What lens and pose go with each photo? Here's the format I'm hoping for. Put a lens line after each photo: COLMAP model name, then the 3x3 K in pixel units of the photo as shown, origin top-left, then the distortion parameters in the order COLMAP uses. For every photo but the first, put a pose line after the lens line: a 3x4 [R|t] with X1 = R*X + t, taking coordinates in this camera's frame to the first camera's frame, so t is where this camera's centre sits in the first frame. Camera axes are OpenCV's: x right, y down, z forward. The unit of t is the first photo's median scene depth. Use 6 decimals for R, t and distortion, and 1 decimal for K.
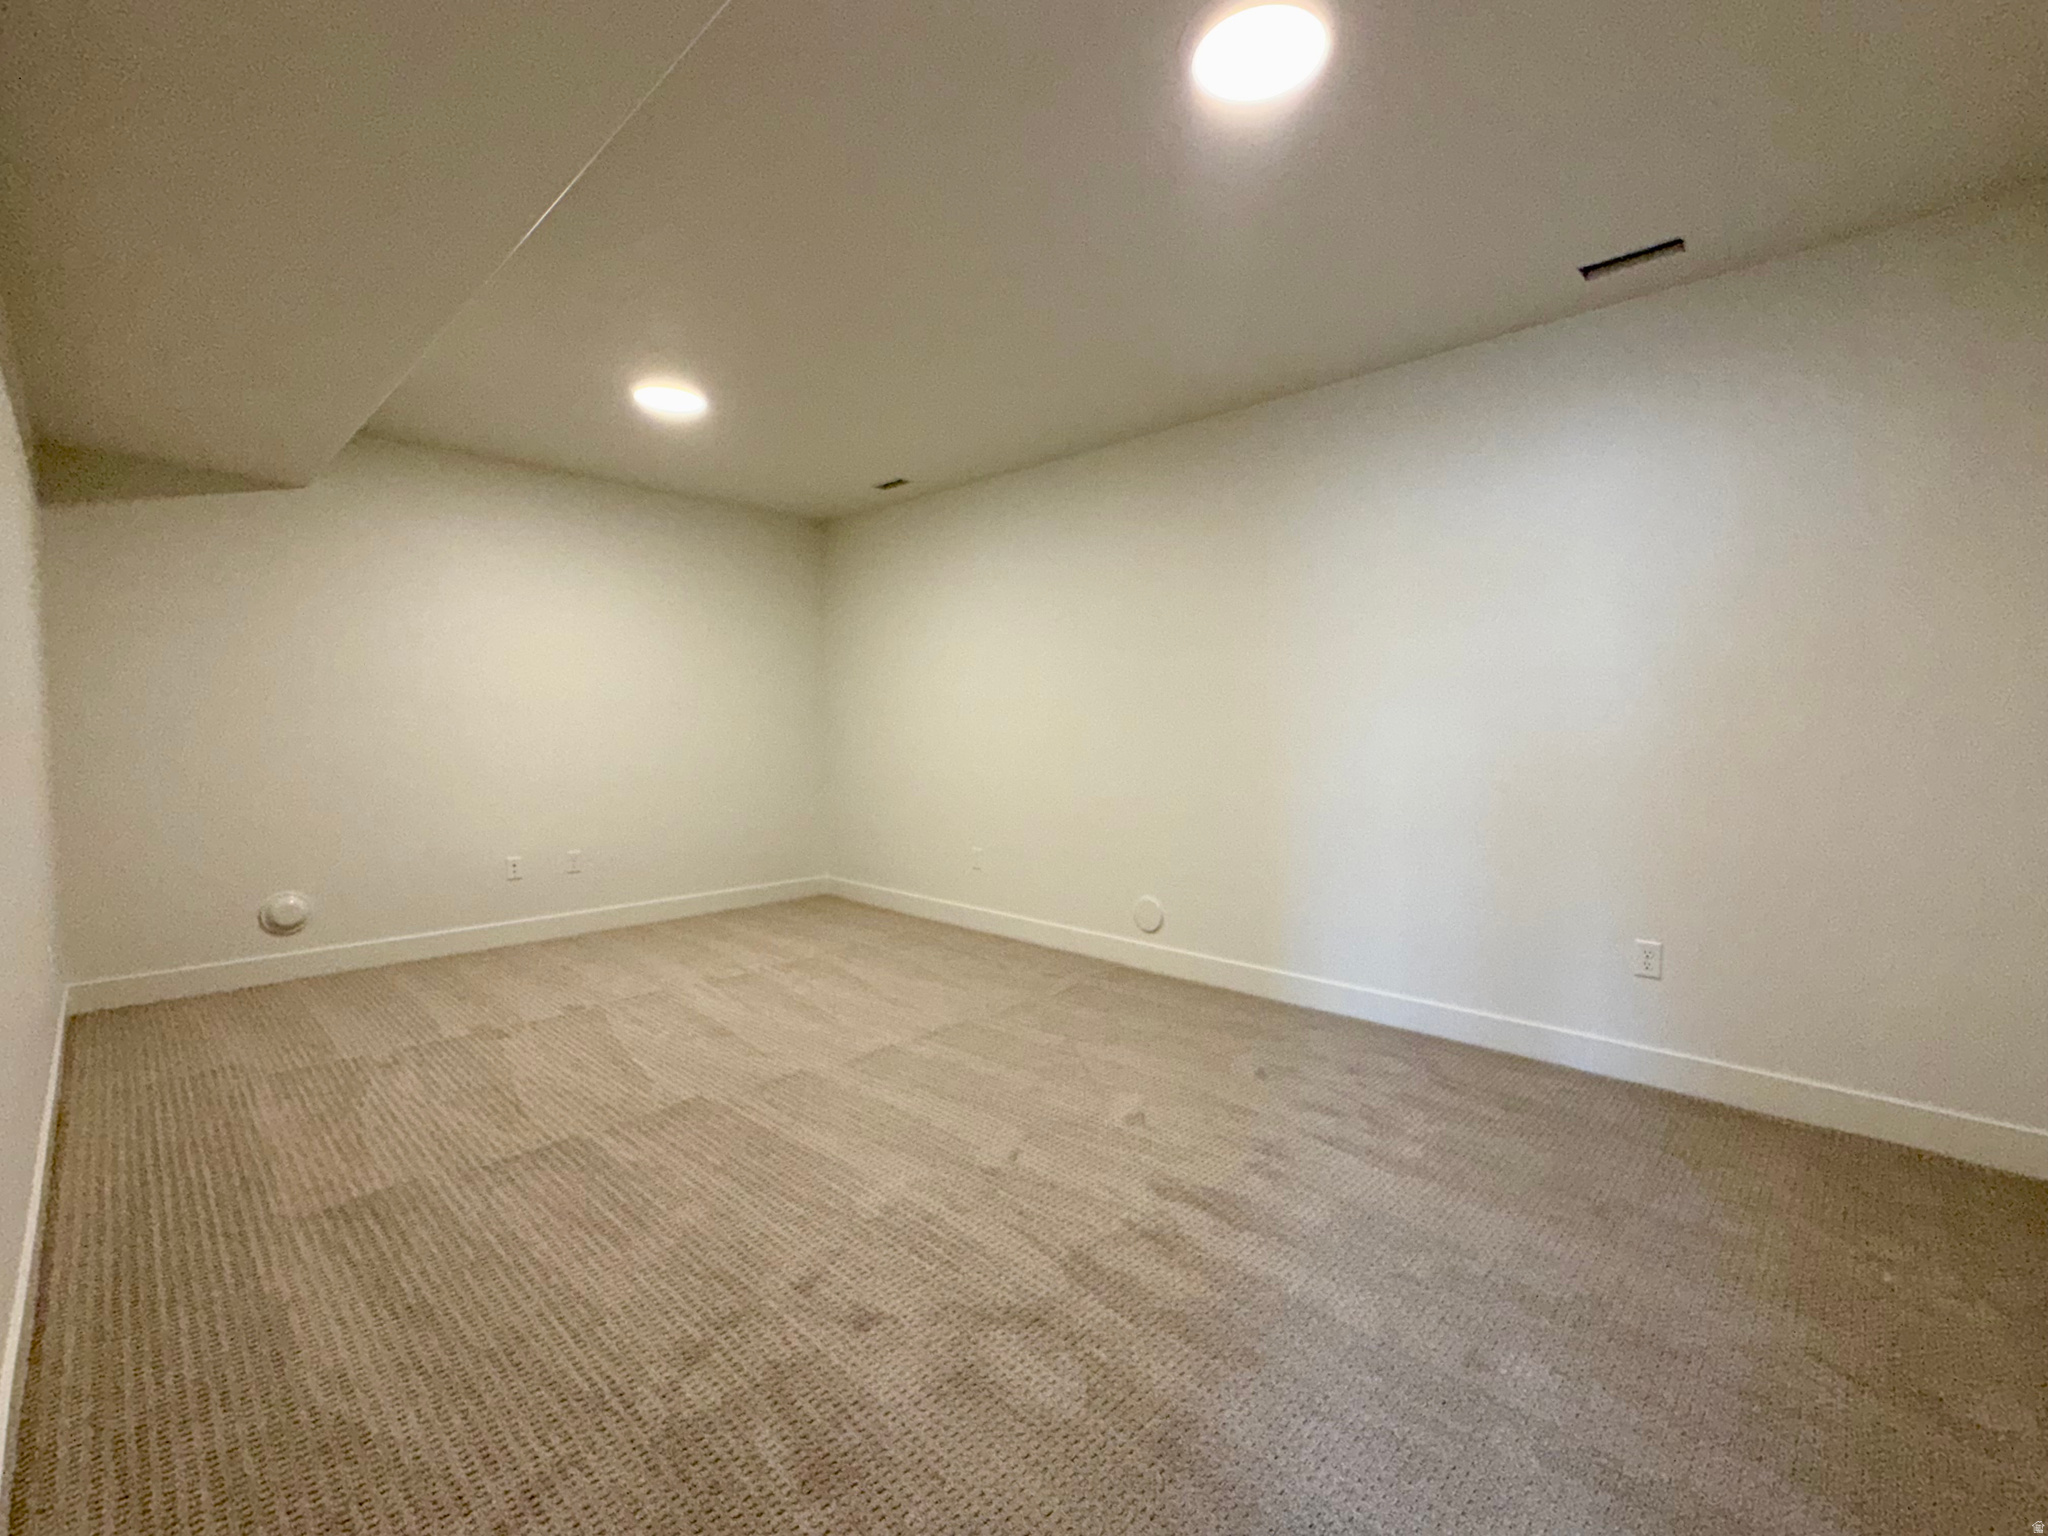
lens RADIAL K [[923.1, 0, 987.8], [0, 923.1, 766.0], [0, 0, 1]] dist [0.002327, -0.000710]
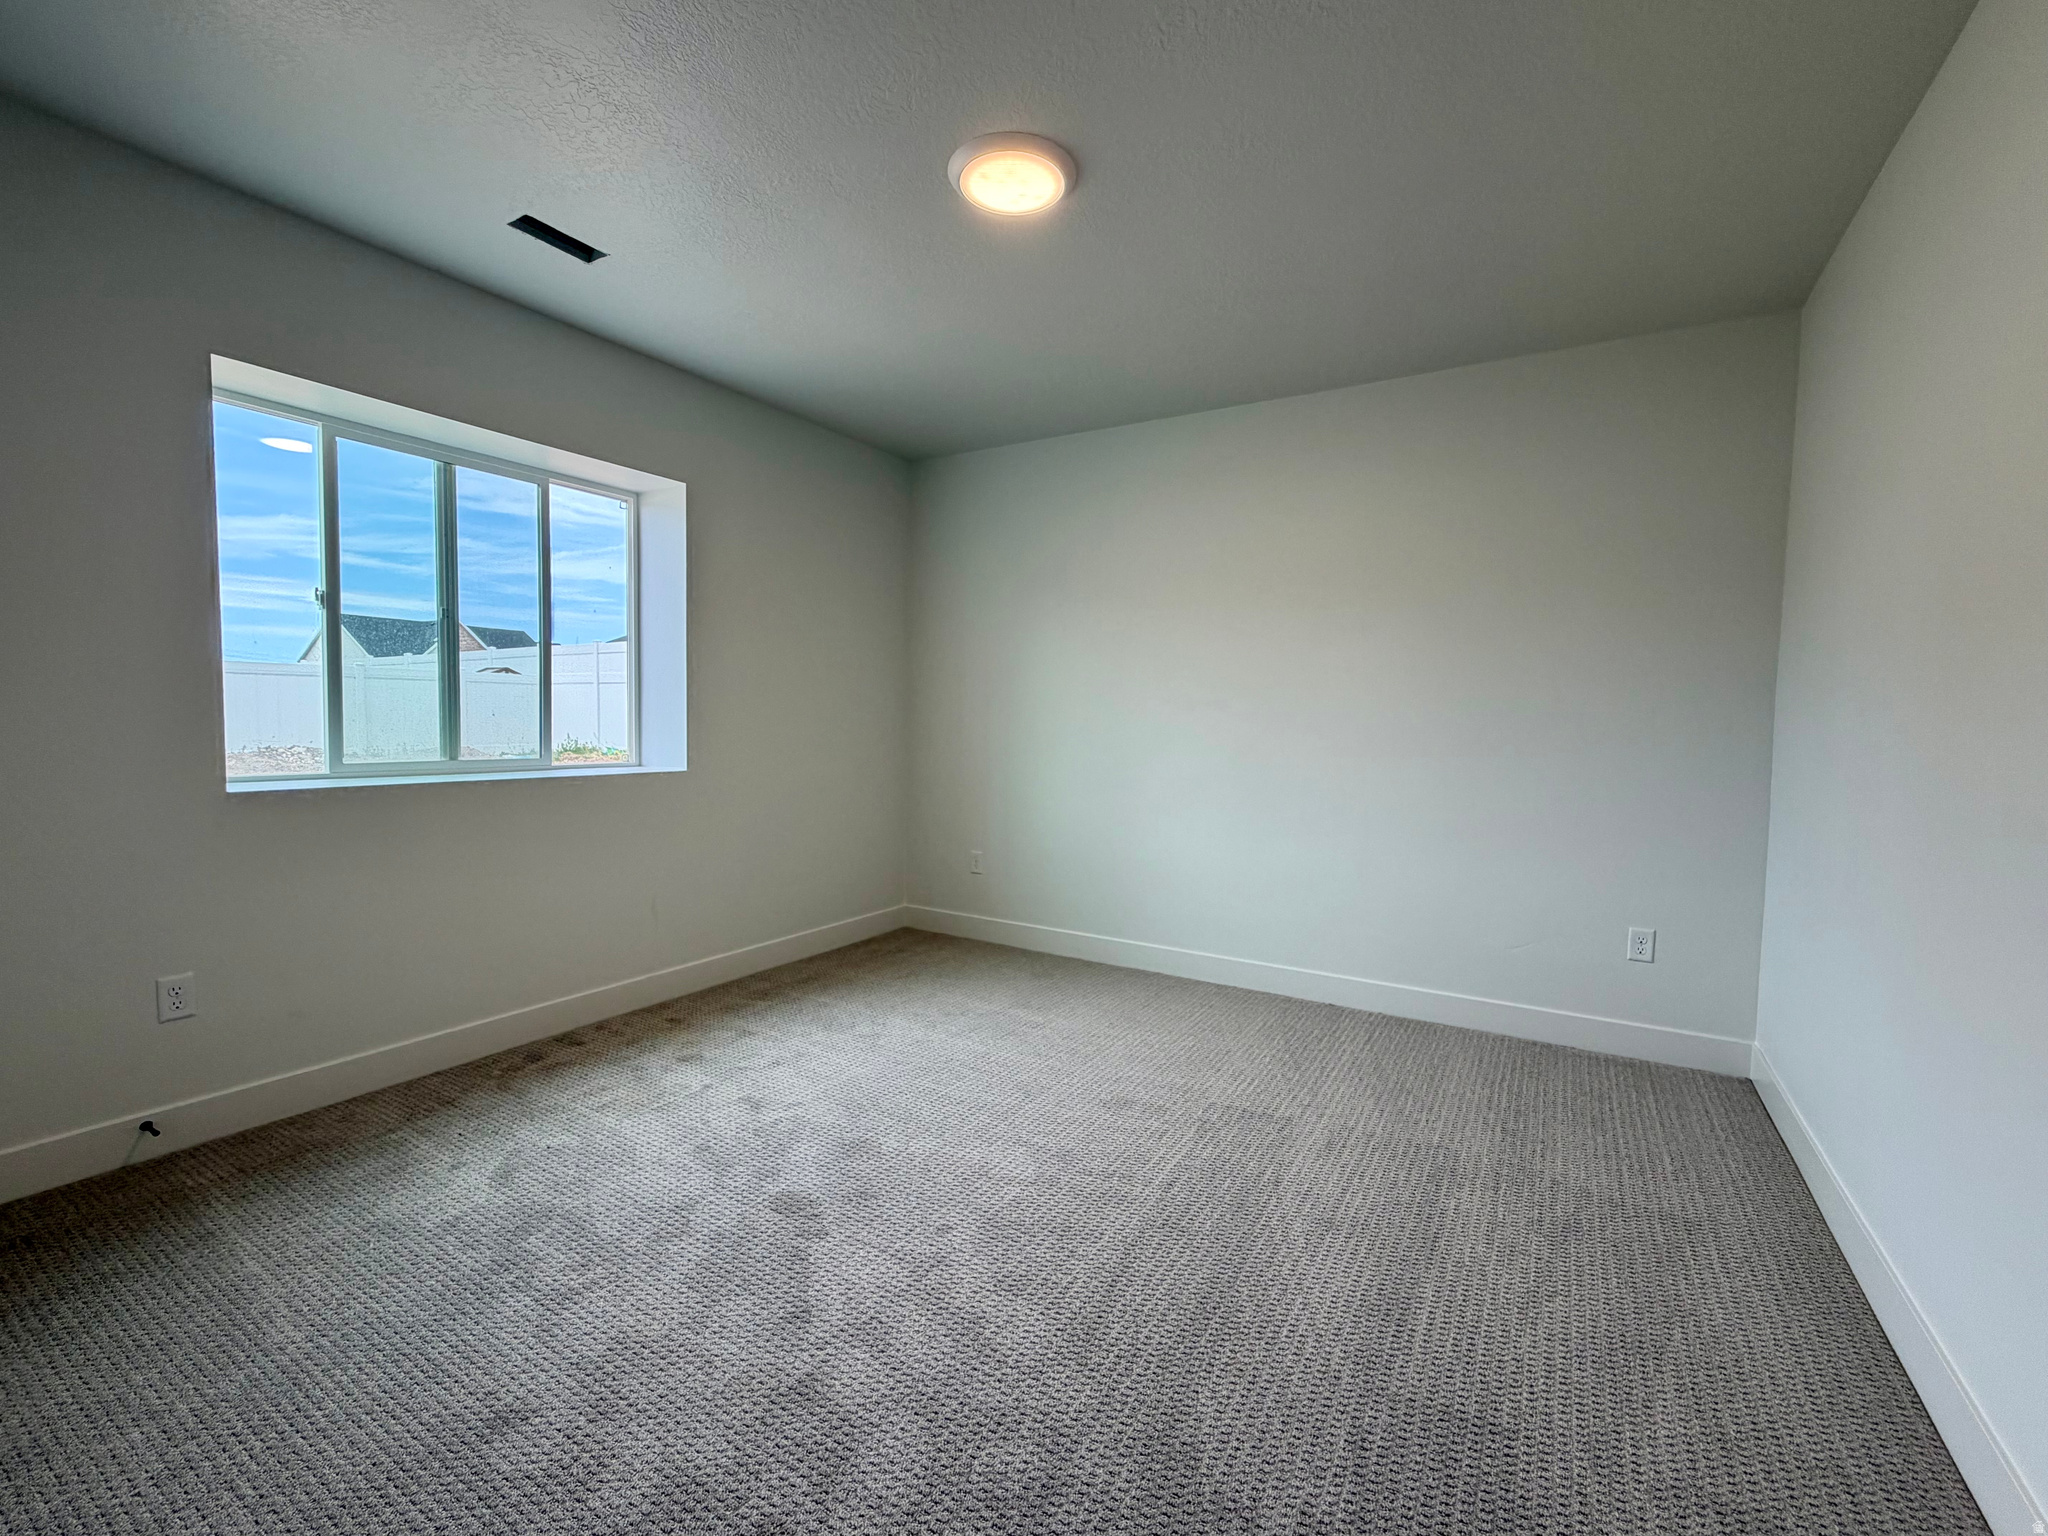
lens RADIAL K [[923.1, 0, 1024.5], [0, 923.1, 765.7], [0, 0, 1]] dist [0.002327, -0.000710]
pose [[0.947954, 0.001837, 0.318401, -0.330915], [-0.015970, 0.998999, 0.041784, -0.036654], [-0.318005, -0.044694, 0.947035, 0.212492]]
